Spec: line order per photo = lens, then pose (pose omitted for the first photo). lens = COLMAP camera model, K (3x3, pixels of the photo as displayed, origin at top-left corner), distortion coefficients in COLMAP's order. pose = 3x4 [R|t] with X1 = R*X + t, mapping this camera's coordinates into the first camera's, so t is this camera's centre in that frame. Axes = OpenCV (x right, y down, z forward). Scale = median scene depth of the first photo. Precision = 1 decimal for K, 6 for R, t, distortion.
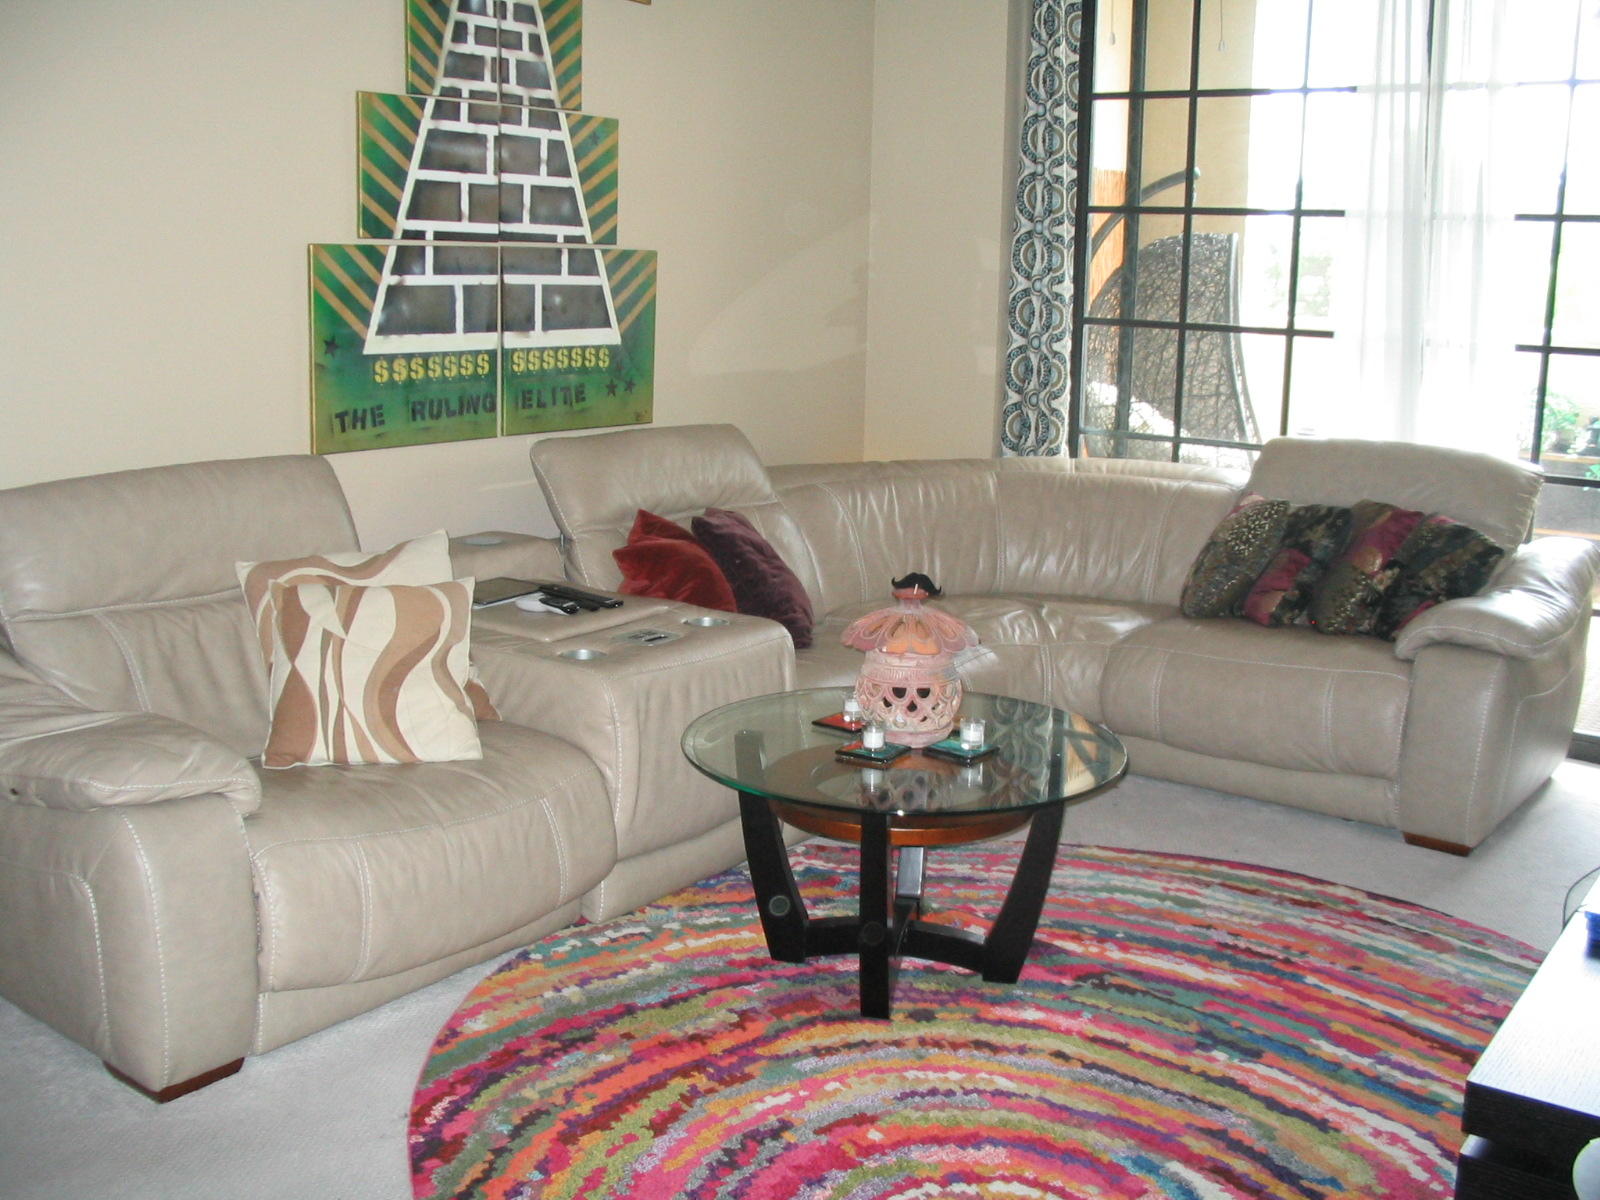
lens RADIAL K [[1690.8, 0, 778.8], [0, 1690.8, 568.8], [0, 0, 1]] dist [-0.083757, 0.000000]
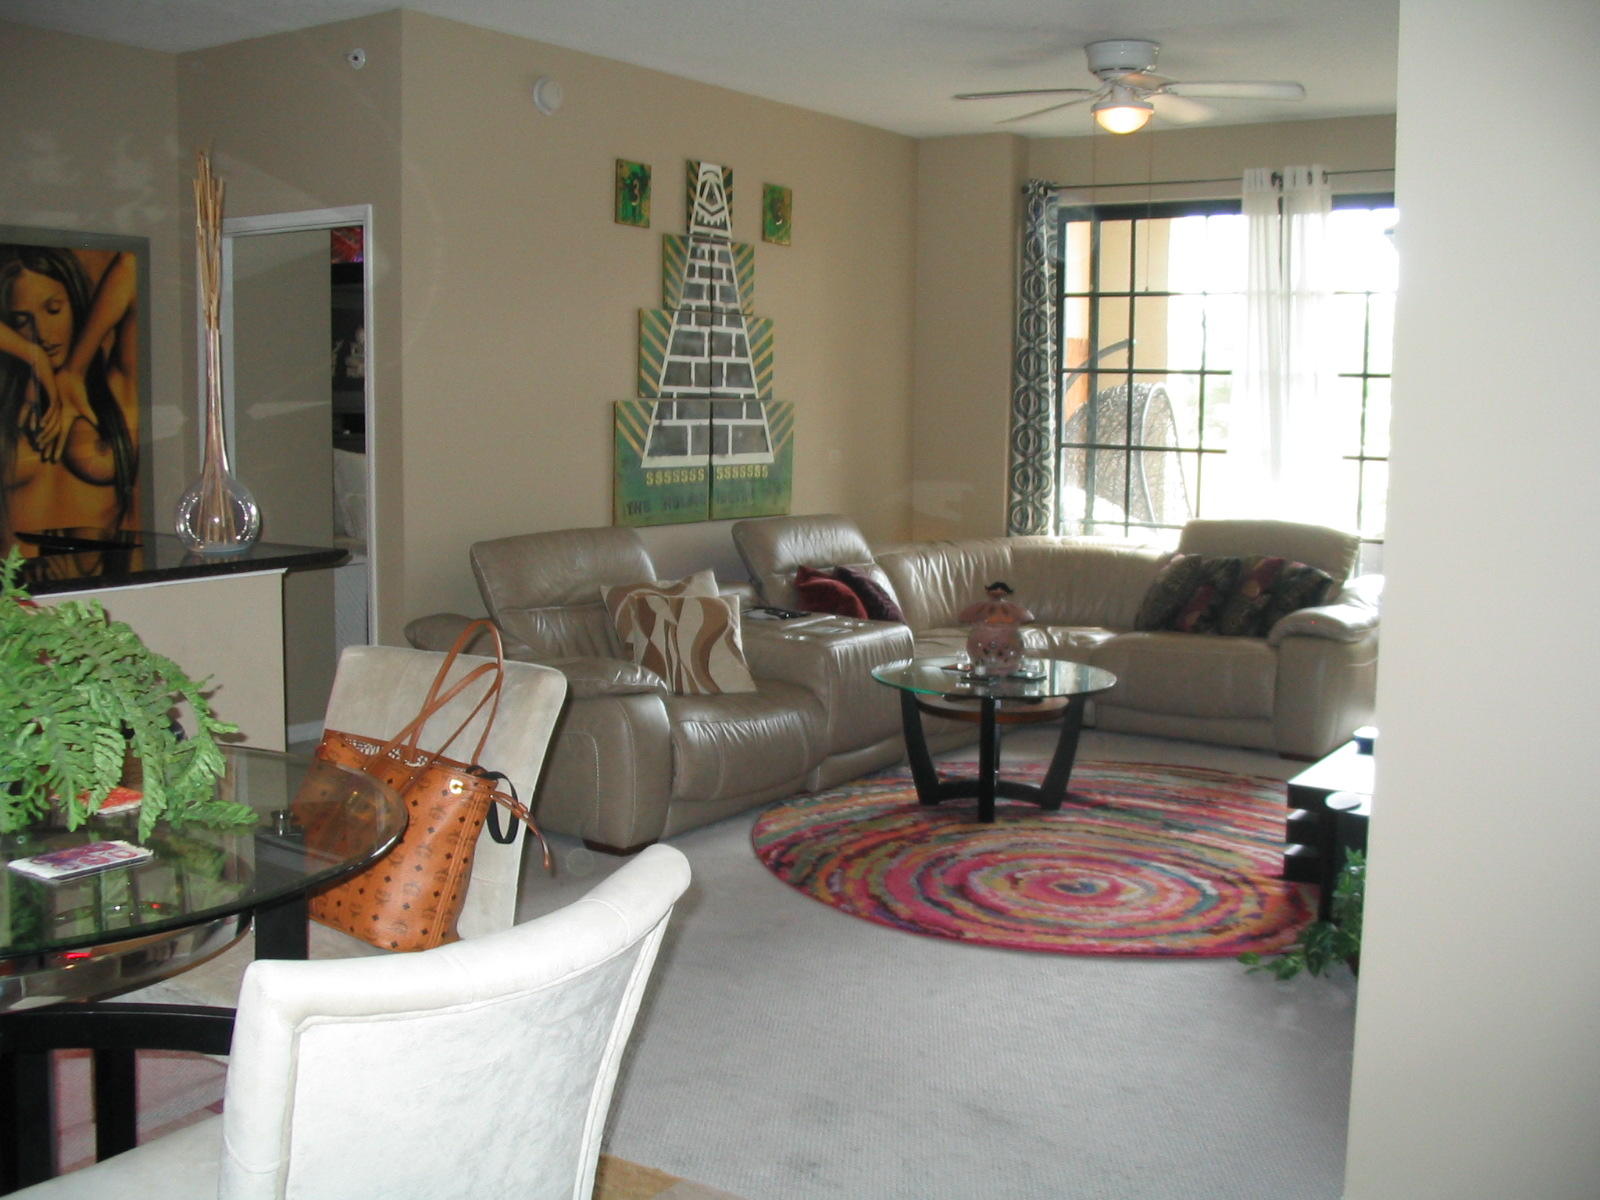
lens RADIAL K [[1690.8, 0, 803.2], [0, 1690.8, 593.2], [0, 0, 1]] dist [-0.083757, 0.000000]
pose [[0.998173, -0.015214, 0.058473, -0.186818], [0.018934, 0.997796, -0.063596, 0.100486], [-0.057377, 0.064587, 0.996261, -0.633564]]
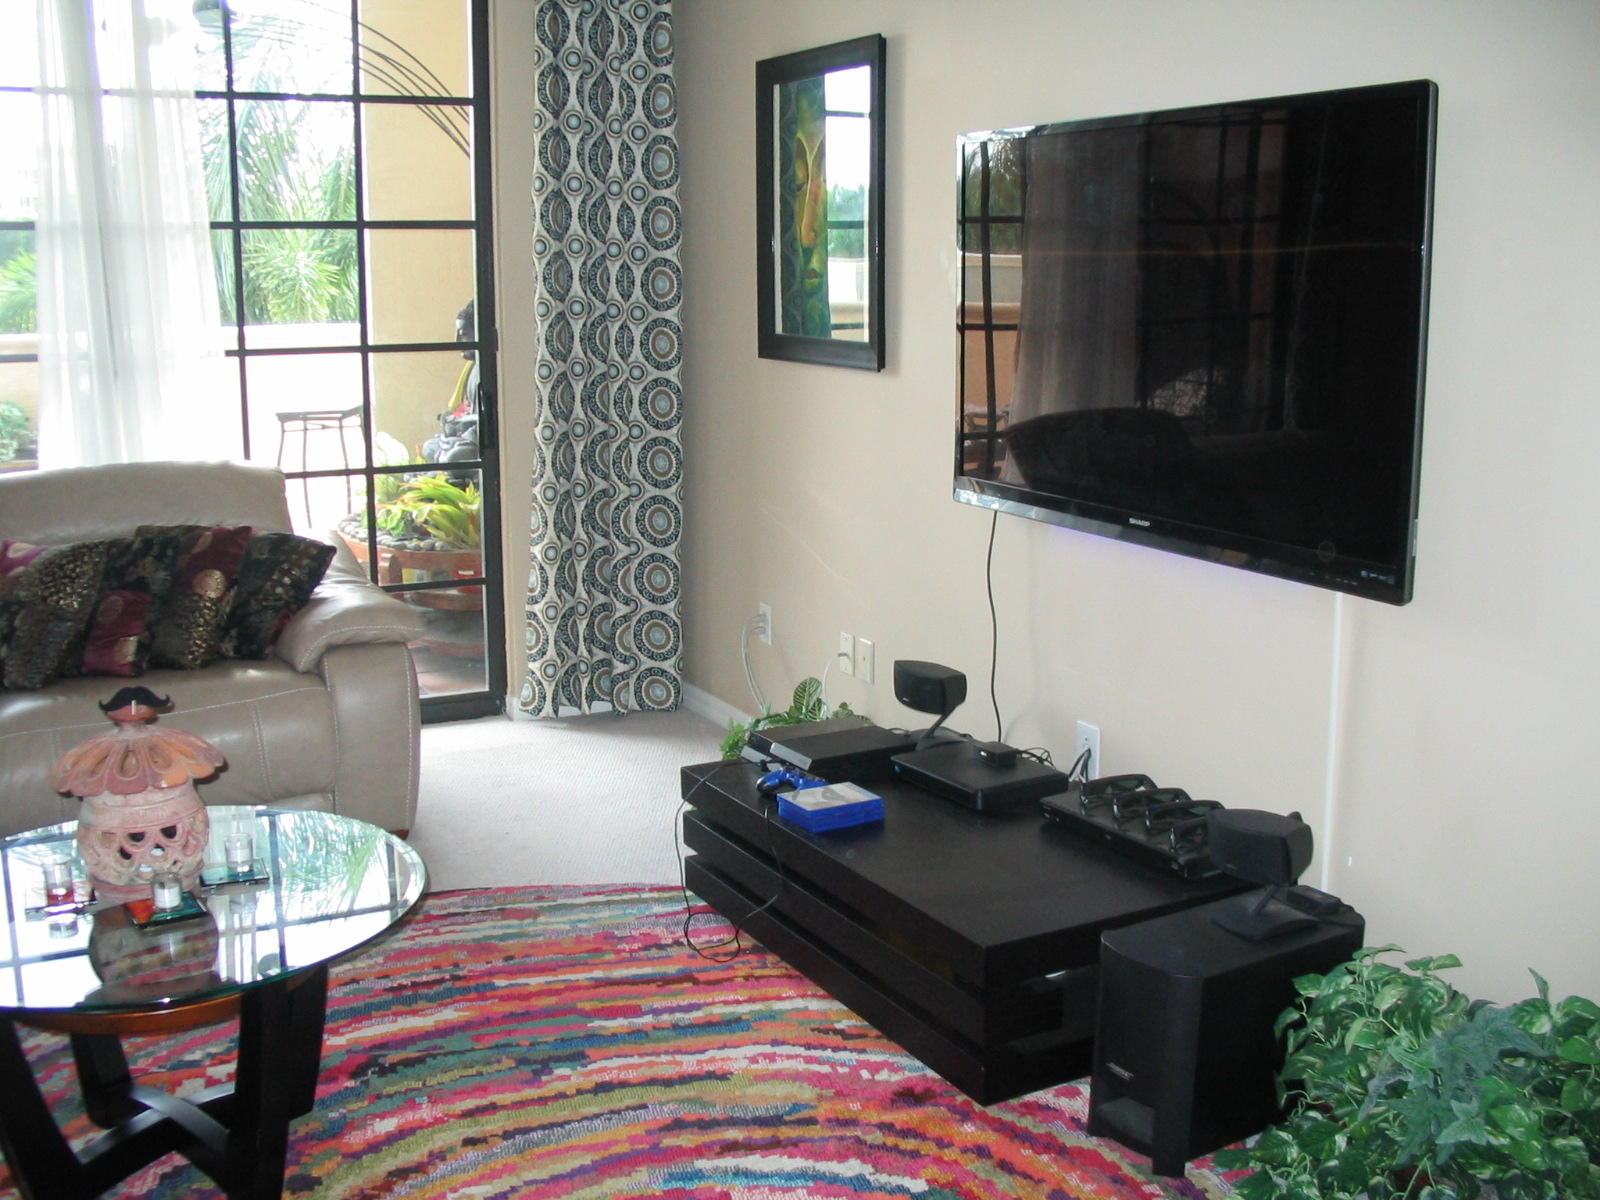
lens RADIAL K [[1690.8, 0, 800.7], [0, 1690.8, 605.1], [0, 0, 1]] dist [-0.083757, 0.000000]
pose [[0.443514, -0.194848, 0.874831, -0.370867], [0.166414, 0.977013, 0.133239, -0.070405], [-0.880682, 0.086491, 0.465744, 0.274755]]
